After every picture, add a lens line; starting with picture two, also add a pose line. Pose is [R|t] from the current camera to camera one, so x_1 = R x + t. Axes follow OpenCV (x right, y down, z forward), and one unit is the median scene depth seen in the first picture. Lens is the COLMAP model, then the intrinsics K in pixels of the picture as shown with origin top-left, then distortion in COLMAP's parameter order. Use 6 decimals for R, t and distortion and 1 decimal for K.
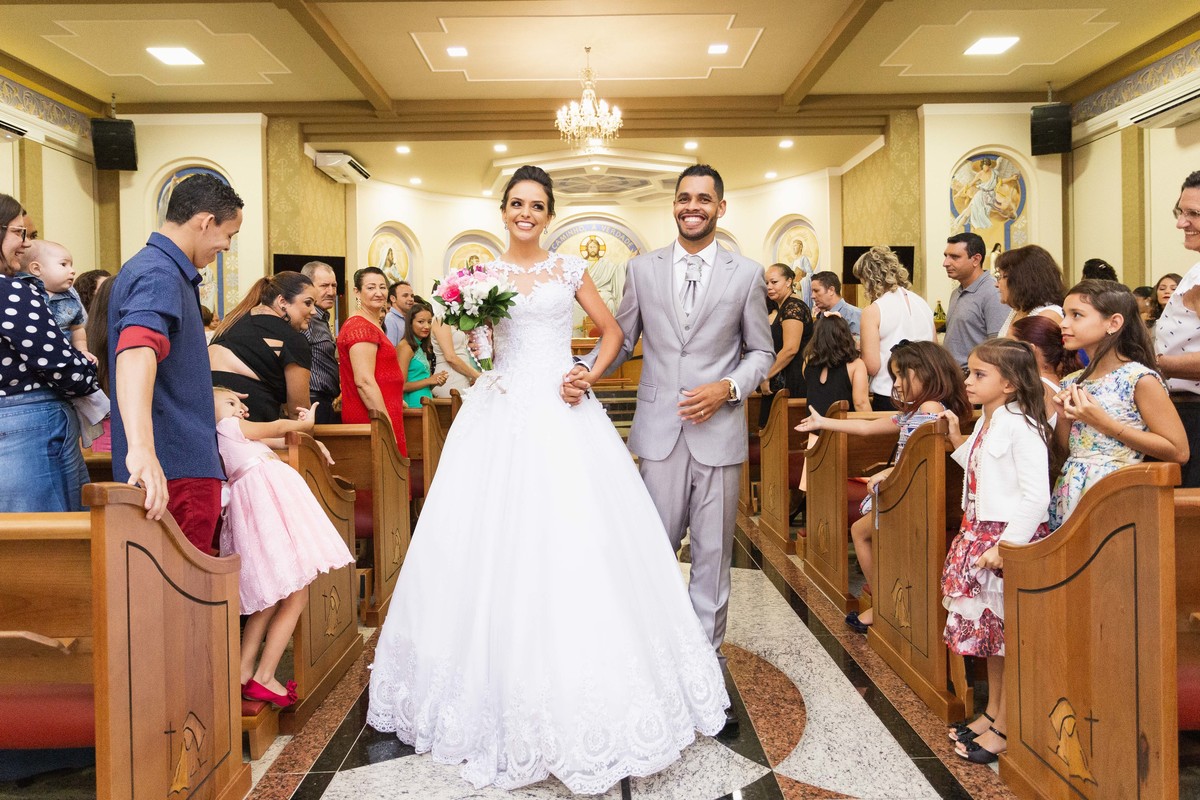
lens RADIAL K [[814.3, 0, 599.0], [0, 814.3, 356.3], [0, 0, 1]] dist [-0.002313, -0.000289]
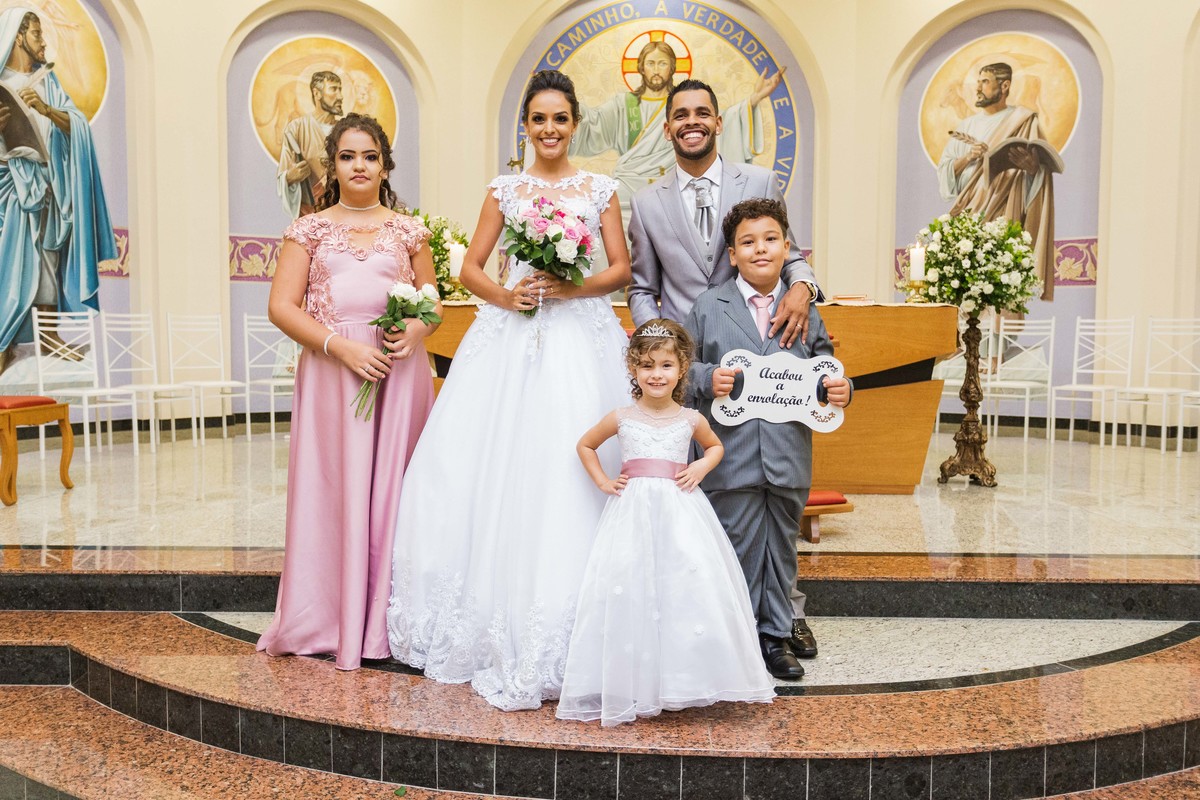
lens RADIAL K [[1033.6, 0, 600.0], [0, 1033.6, 400.0], [0, 0, 1]] dist [0.012474, -0.003588]
pose [[0.998845, 0.025747, -0.040563, -0.011743], [-0.023335, 0.997994, 0.058850, -0.009722], [0.041997, -0.057835, 0.997442, 0.591050]]
